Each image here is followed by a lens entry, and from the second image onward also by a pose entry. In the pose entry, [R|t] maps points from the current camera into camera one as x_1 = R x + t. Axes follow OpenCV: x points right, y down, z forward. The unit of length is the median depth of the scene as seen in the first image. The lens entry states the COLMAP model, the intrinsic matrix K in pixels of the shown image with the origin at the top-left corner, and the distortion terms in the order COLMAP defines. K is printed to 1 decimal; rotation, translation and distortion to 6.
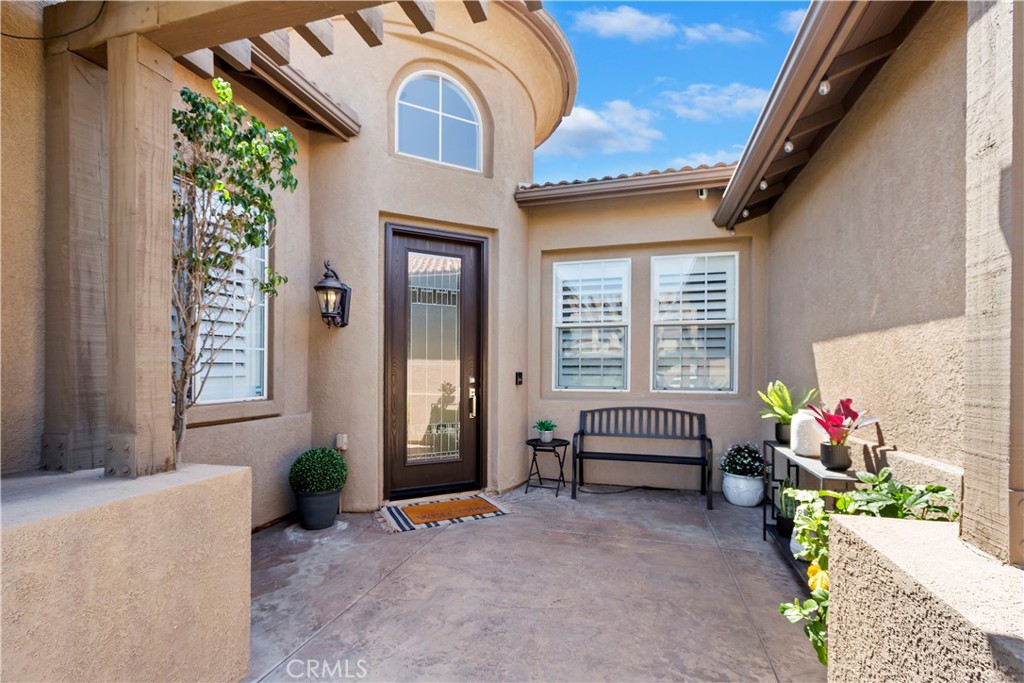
lens RADIAL K [[457.0, 0, 512.0], [0, 457.0, 341.5], [0, 0, 1]] dist [0.000346, -0.000030]
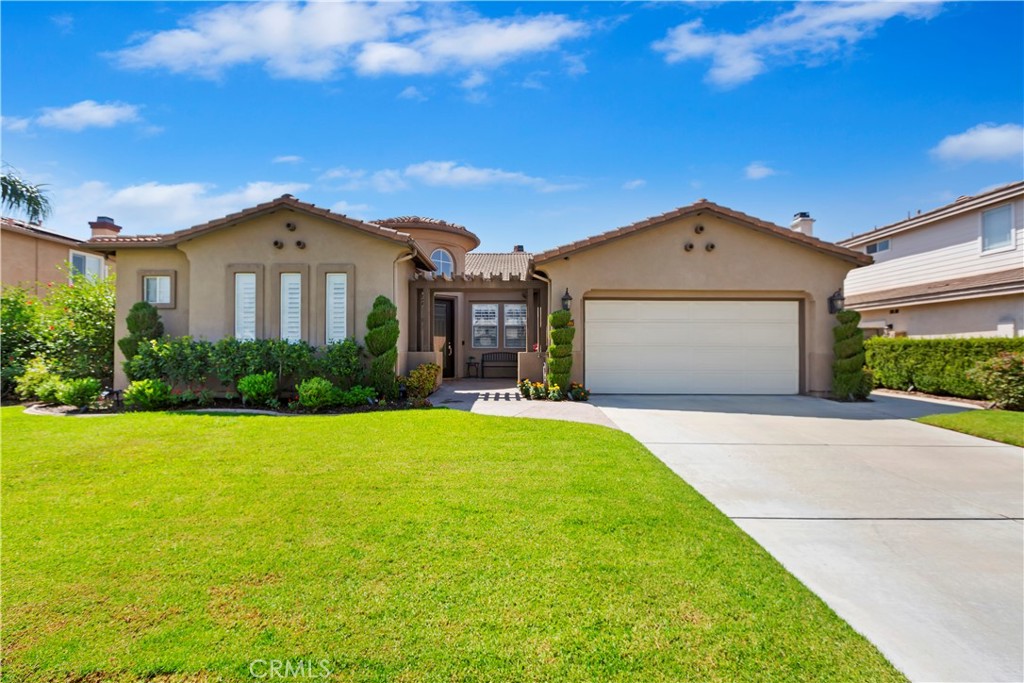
lens RADIAL K [[457.0, 0, 512.0], [0, 457.0, 341.5], [0, 0, 1]] dist [0.000346, -0.000030]
pose [[0.958854, -0.003845, 0.283873, -0.544397], [0.004035, 0.999992, -0.000082, 0.072822], [-0.283870, 0.001223, 0.958862, -2.042267]]
